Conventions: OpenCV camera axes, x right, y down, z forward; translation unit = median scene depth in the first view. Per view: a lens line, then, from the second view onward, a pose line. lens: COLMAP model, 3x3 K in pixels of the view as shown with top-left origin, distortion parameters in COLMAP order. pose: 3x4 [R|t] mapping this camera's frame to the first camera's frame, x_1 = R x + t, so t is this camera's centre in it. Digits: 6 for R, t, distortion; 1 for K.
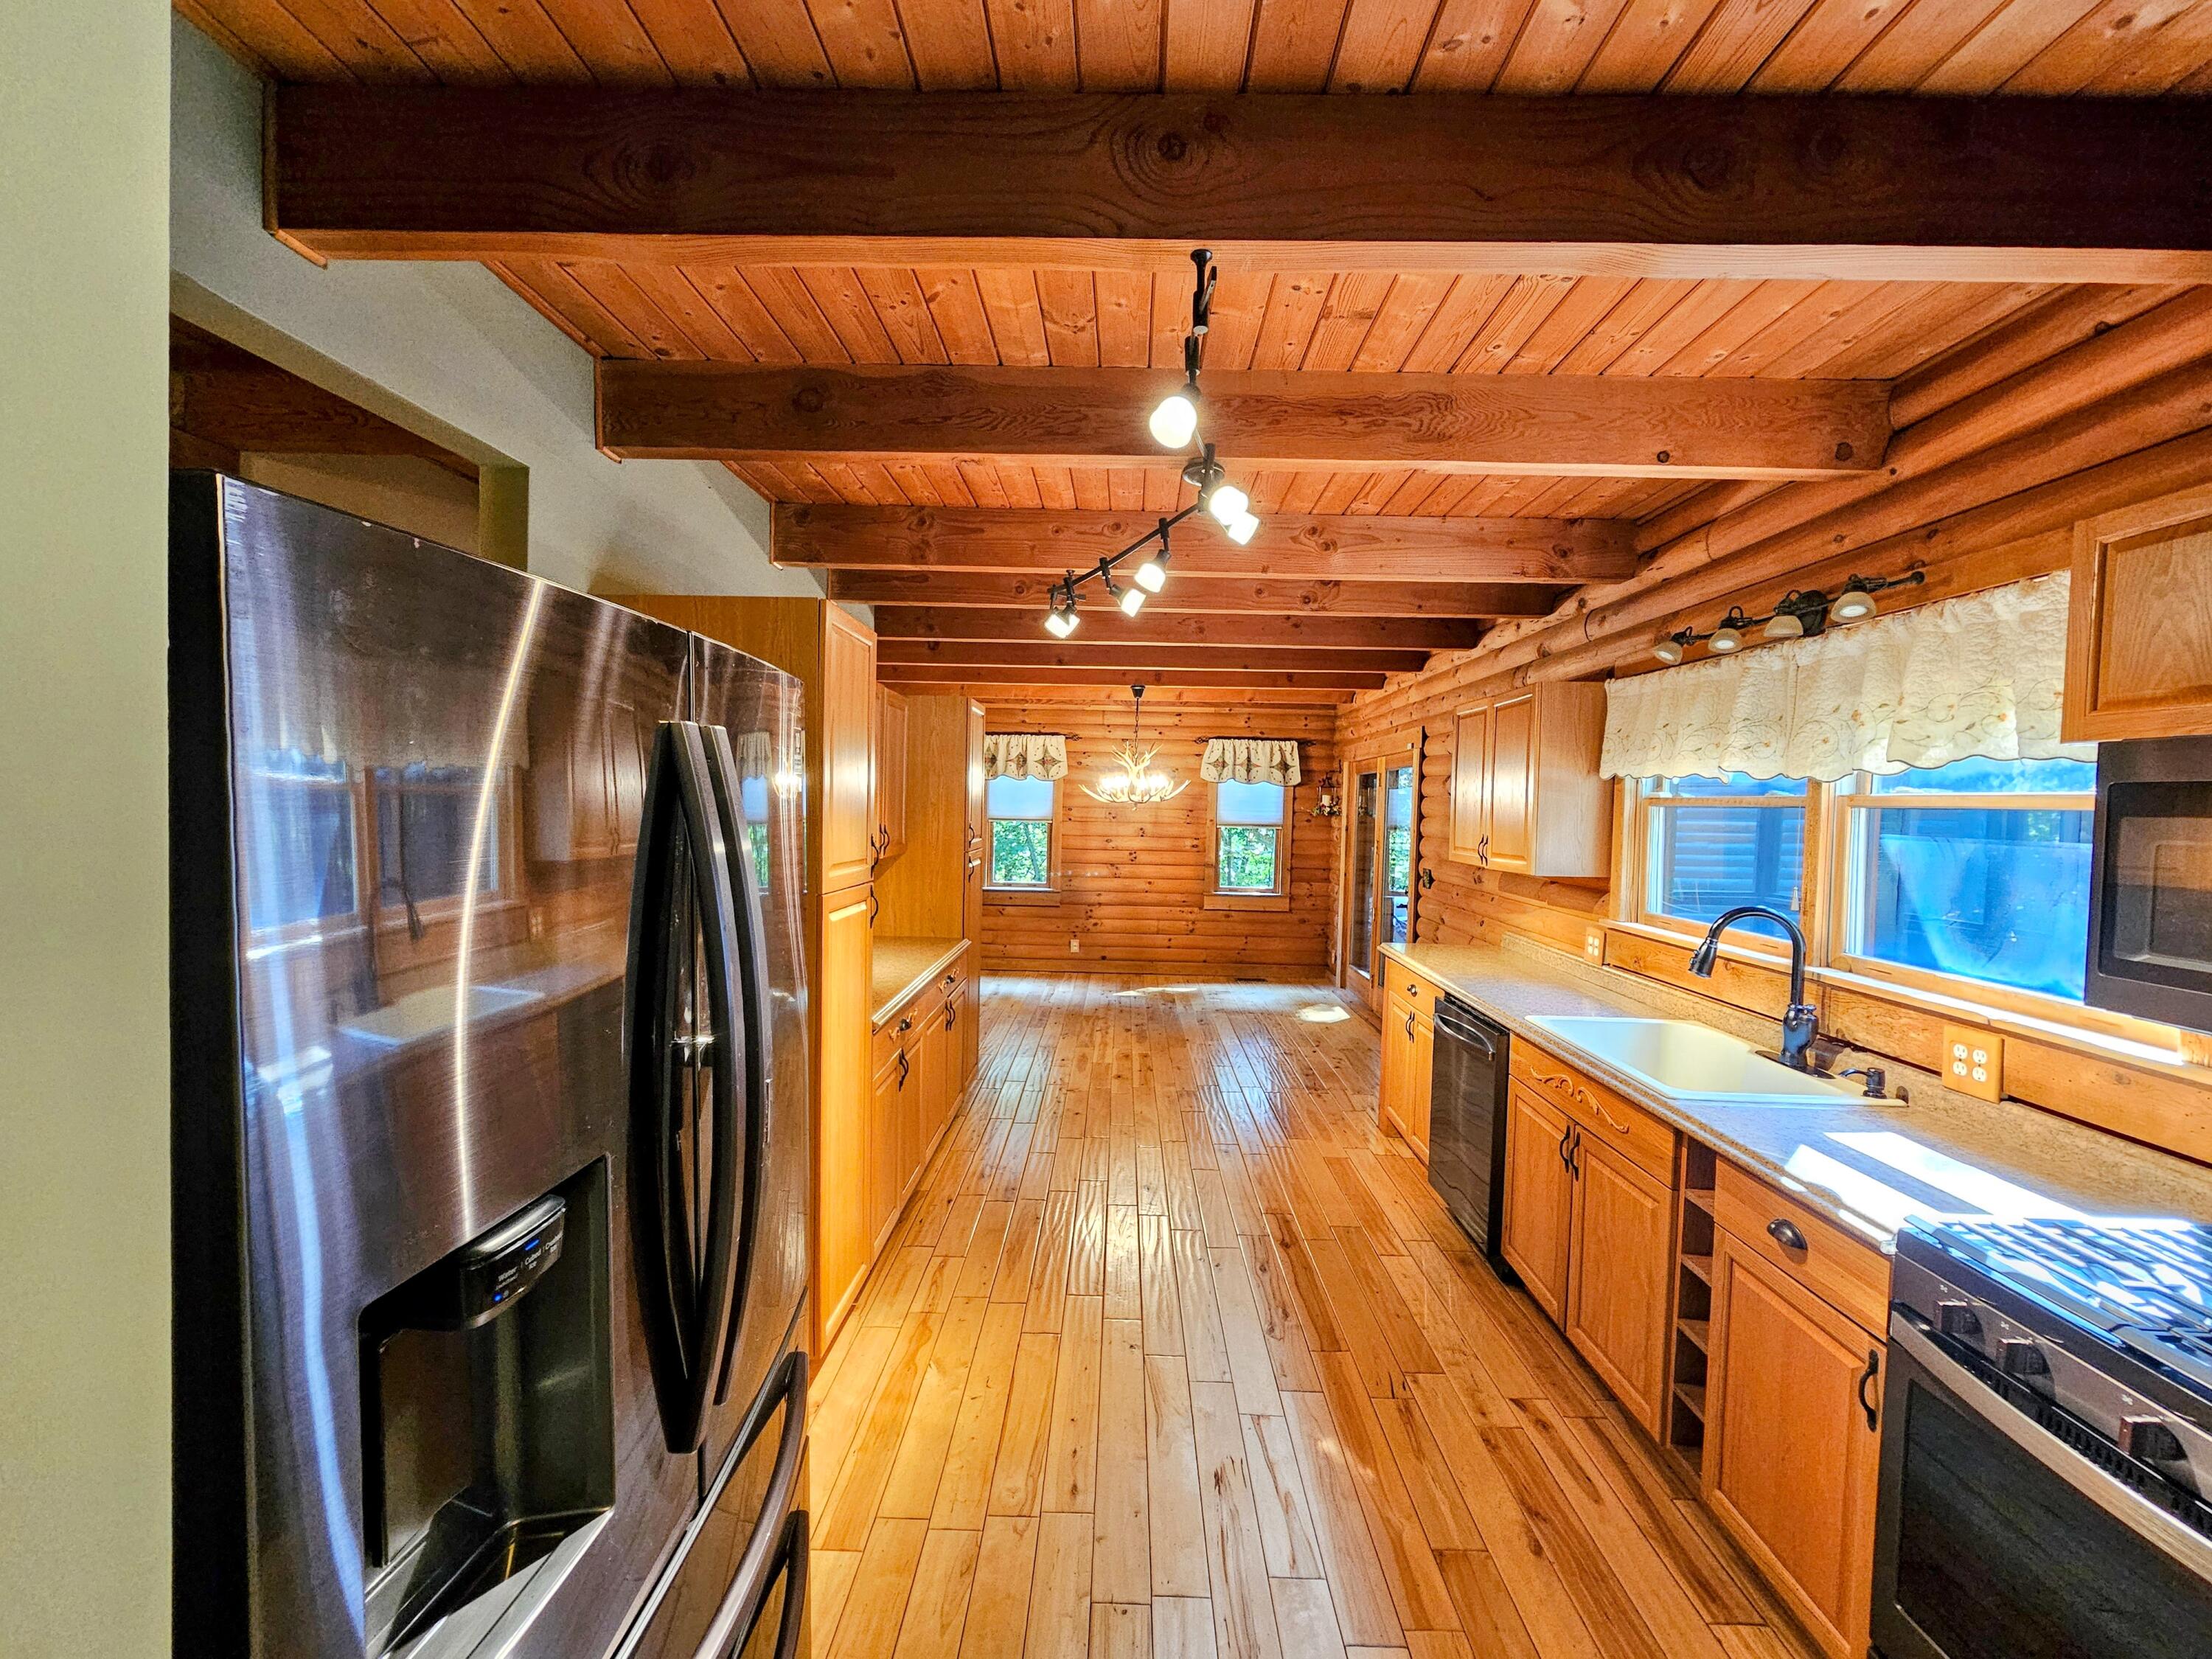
lens RADIAL K [[912.3, 0, 1107.9], [0, 912.3, 834.2], [0, 0, 1]] dist [-0.007062, 0.000090]
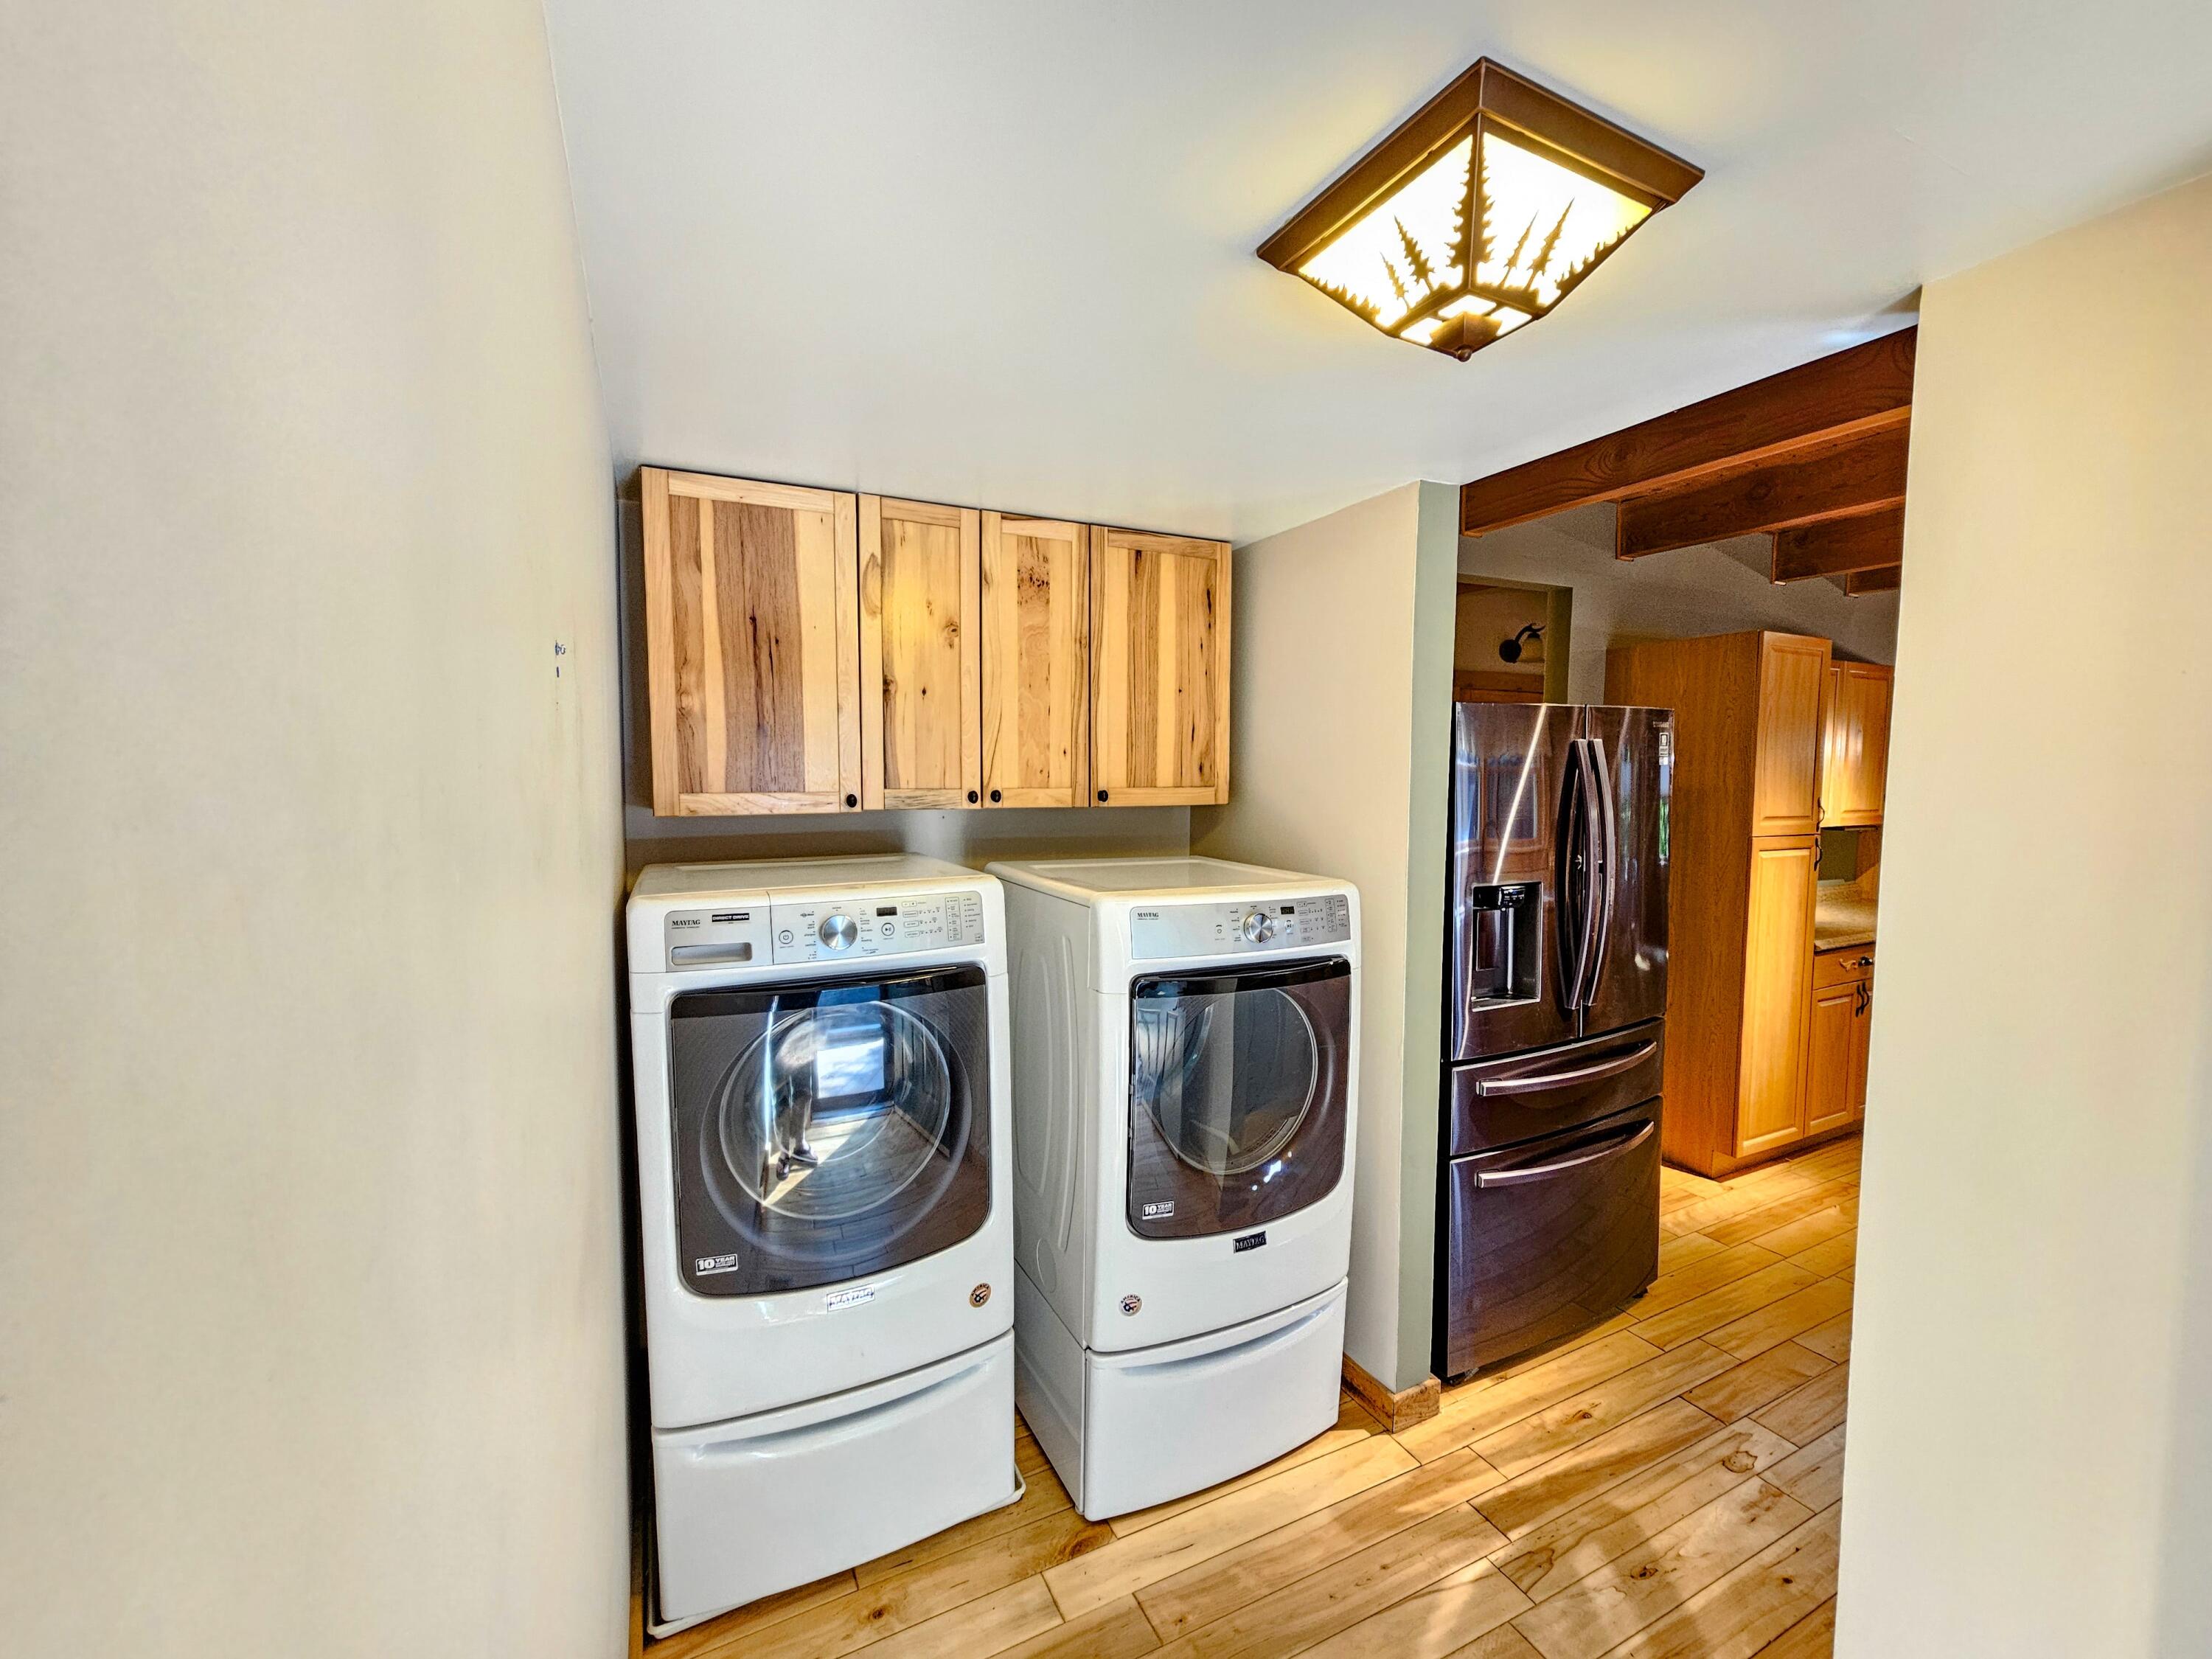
lens RADIAL K [[908.7, 0, 1111.0], [0, 908.7, 835.6], [0, 0, 1]] dist [-0.003423, -0.000166]
pose [[0.464146, 0.047141, -0.884503, 0.377648], [-0.026536, 0.998875, 0.039311, 0.026963], [0.885361, 0.005225, 0.464875, -0.438754]]
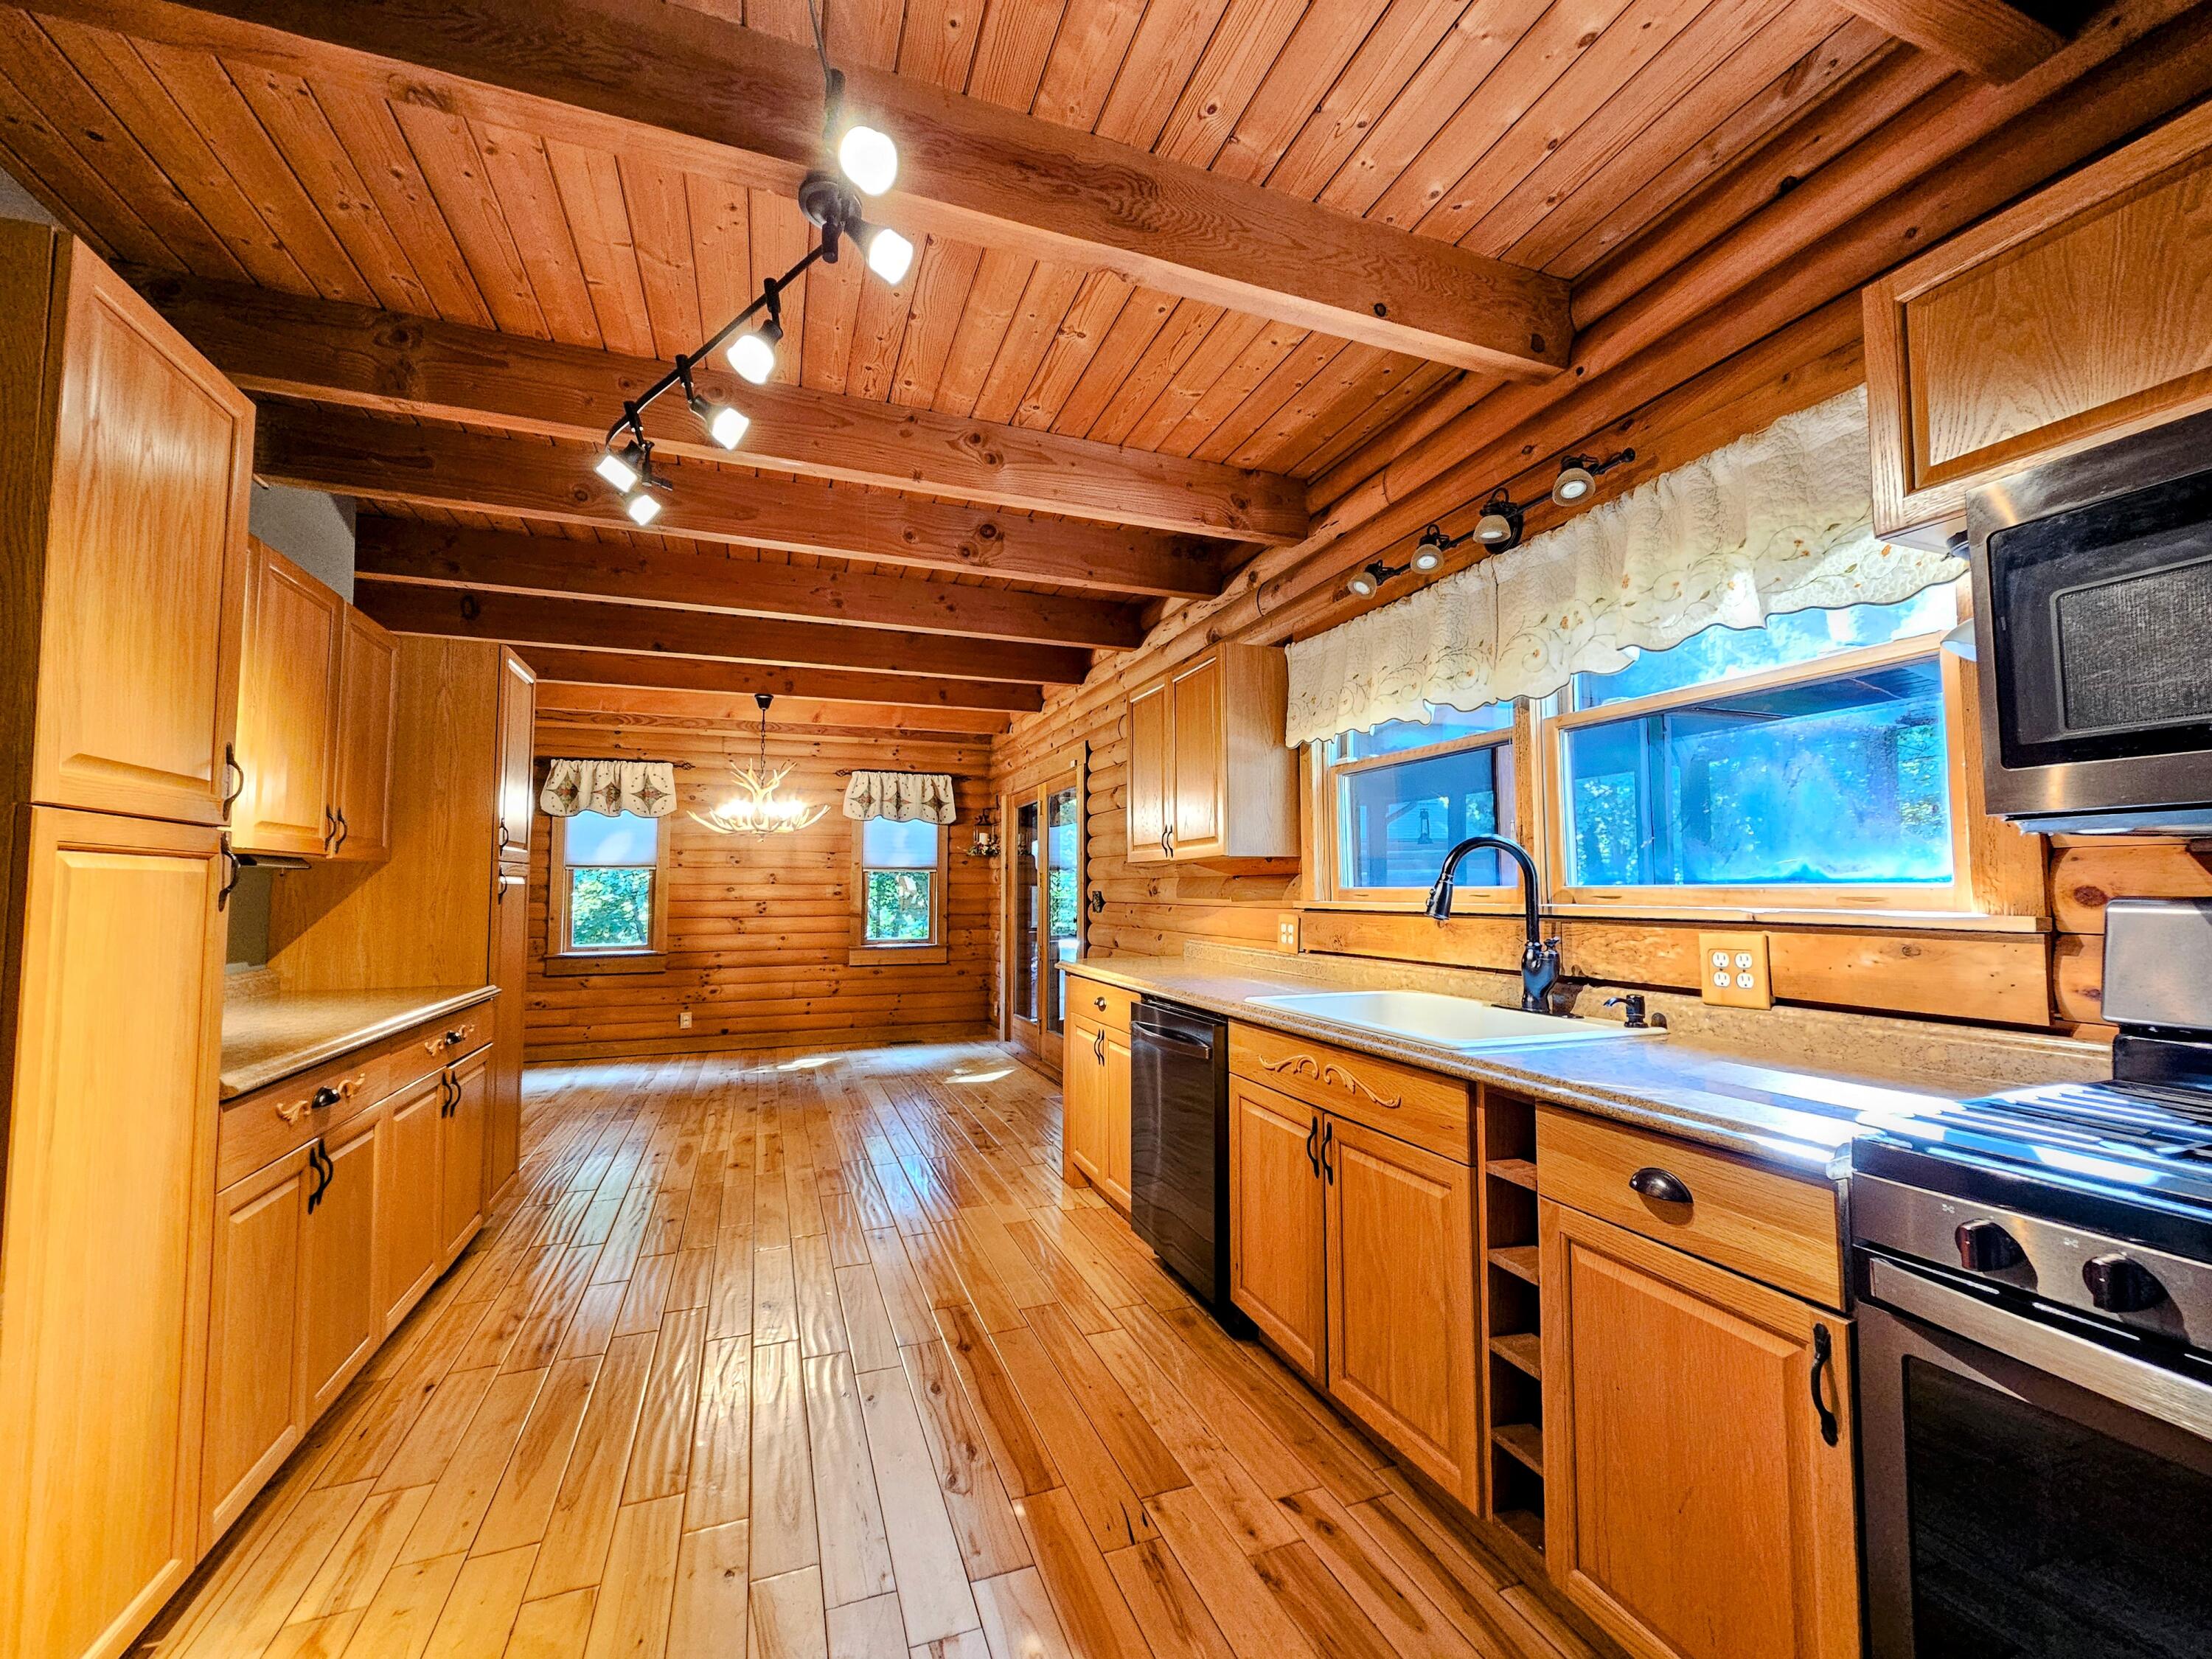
lens RADIAL K [[908.7, 0, 1111.0], [0, 908.7, 835.6], [0, 0, 1]] dist [-0.003423, -0.000166]
pose [[0.926993, -0.004188, 0.375054, 0.034003], [0.038565, 0.995702, -0.084200, 0.115189], [-0.373090, 0.092517, 0.923171, 0.262449]]
